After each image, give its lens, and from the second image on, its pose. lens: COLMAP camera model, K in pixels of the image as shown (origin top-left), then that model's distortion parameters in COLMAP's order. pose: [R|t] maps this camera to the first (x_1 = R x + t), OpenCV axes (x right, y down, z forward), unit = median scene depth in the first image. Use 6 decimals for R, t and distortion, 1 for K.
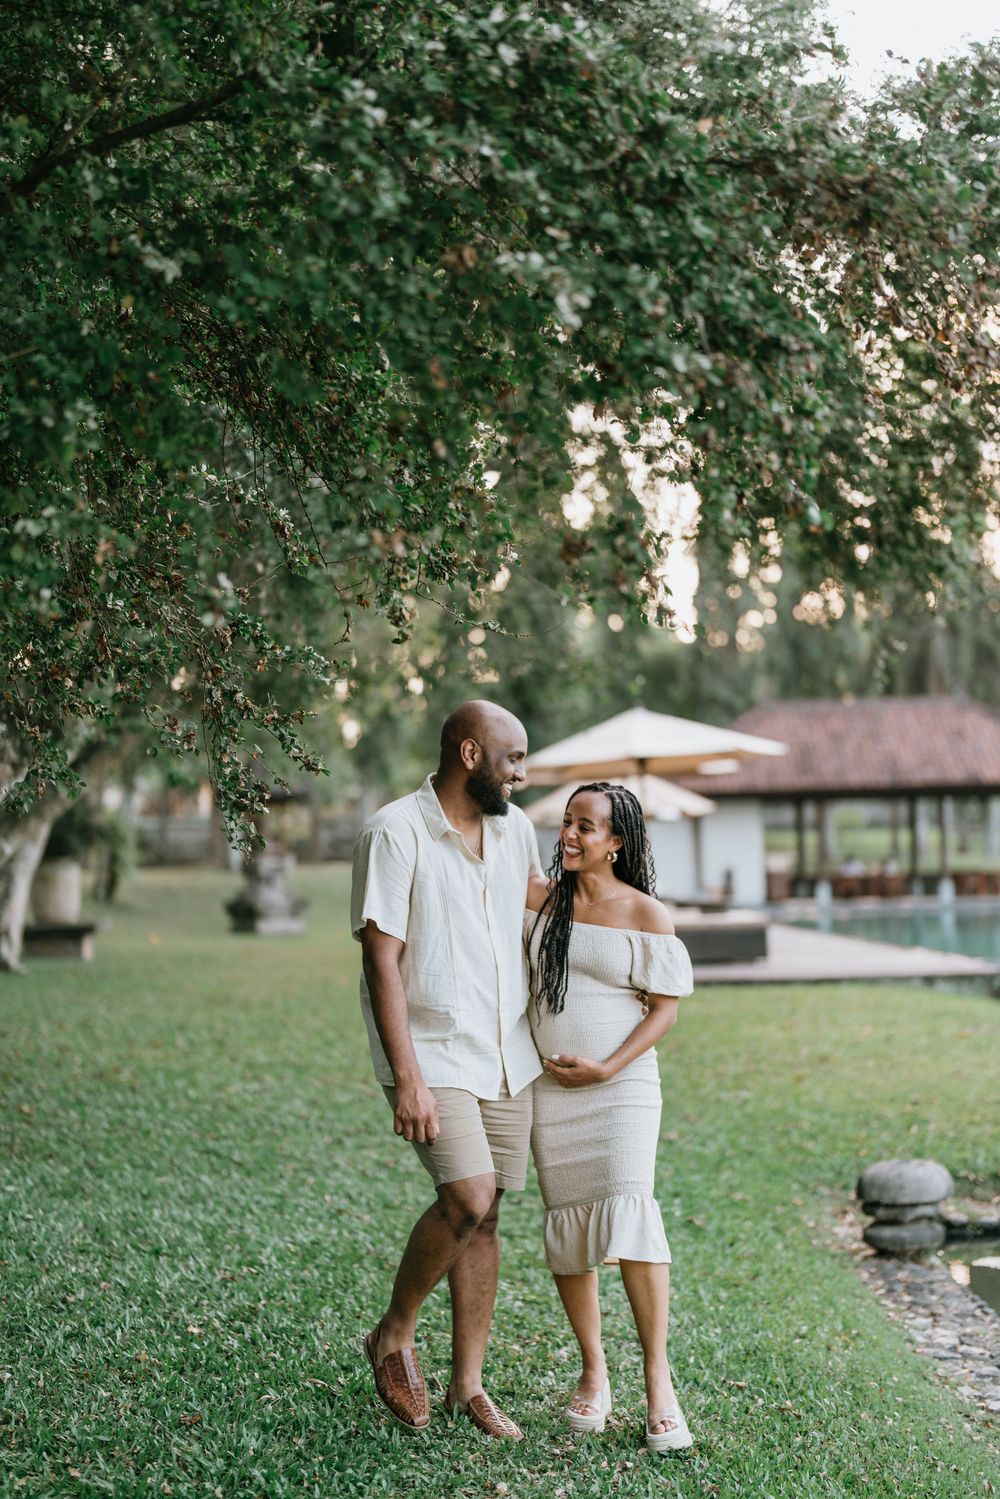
lens RADIAL K [[2108.7, 0, 500.0], [0, 2108.7, 749.5], [0, 0, 1]] dist [-0.016042, 0.239321]
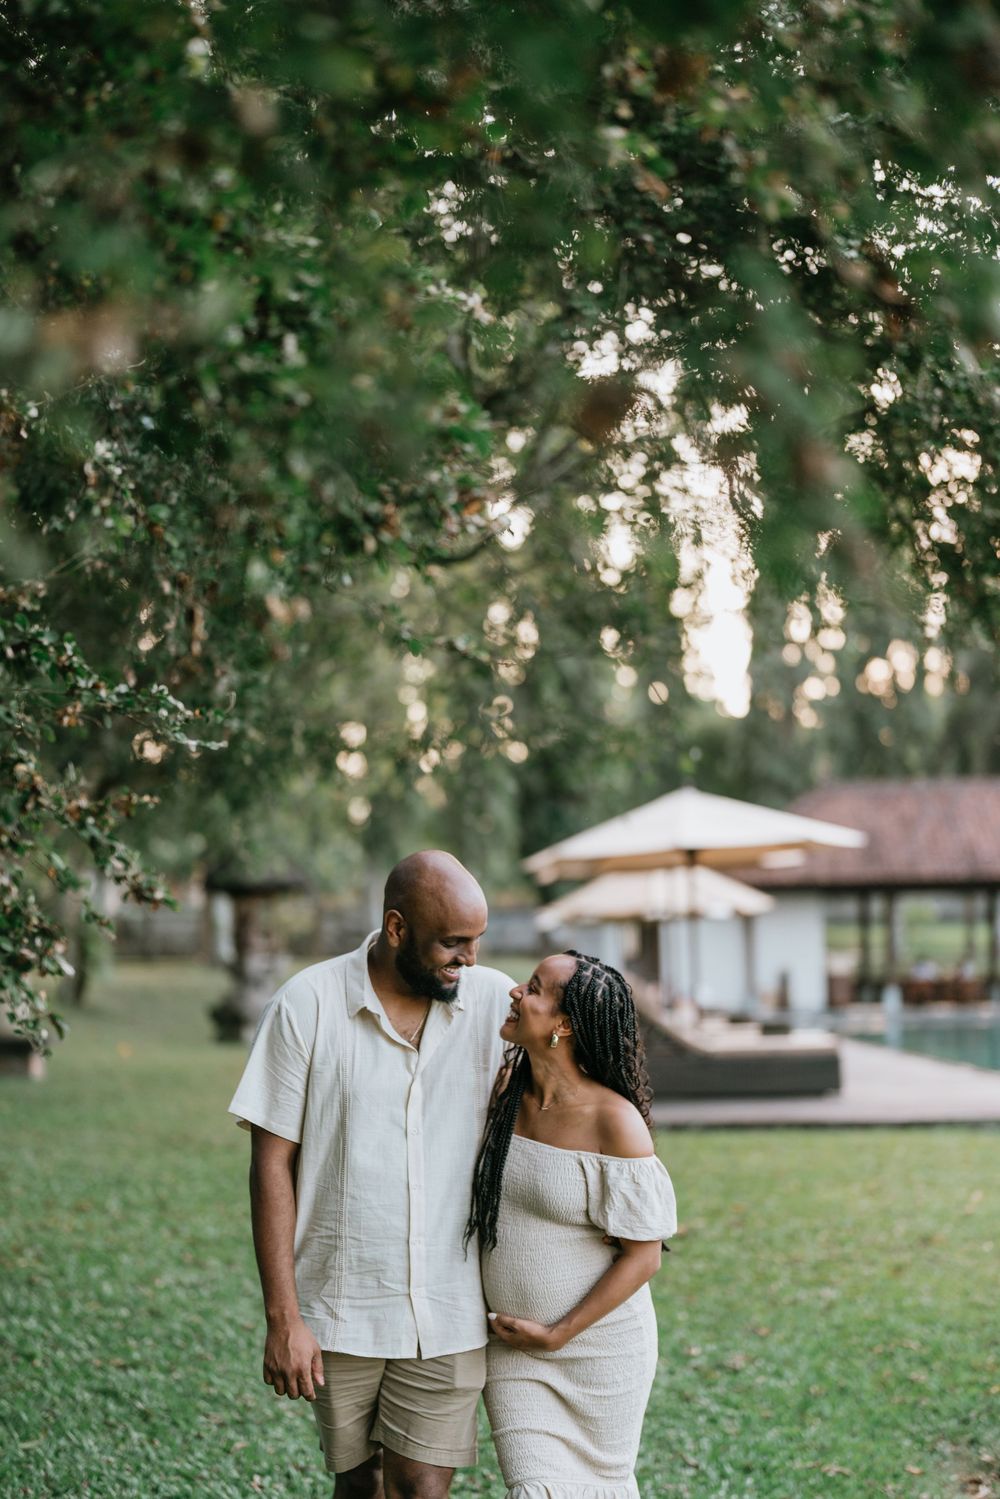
lens RADIAL K [[2108.7, 0, 500.0], [0, 2108.7, 749.5], [0, 0, 1]] dist [-0.016042, 0.239321]
pose [[0.999811, 0.007523, -0.017901, 0.005101], [-0.008171, 0.999304, -0.036394, -0.003394], [0.017615, 0.036533, 0.999177, 0.135298]]
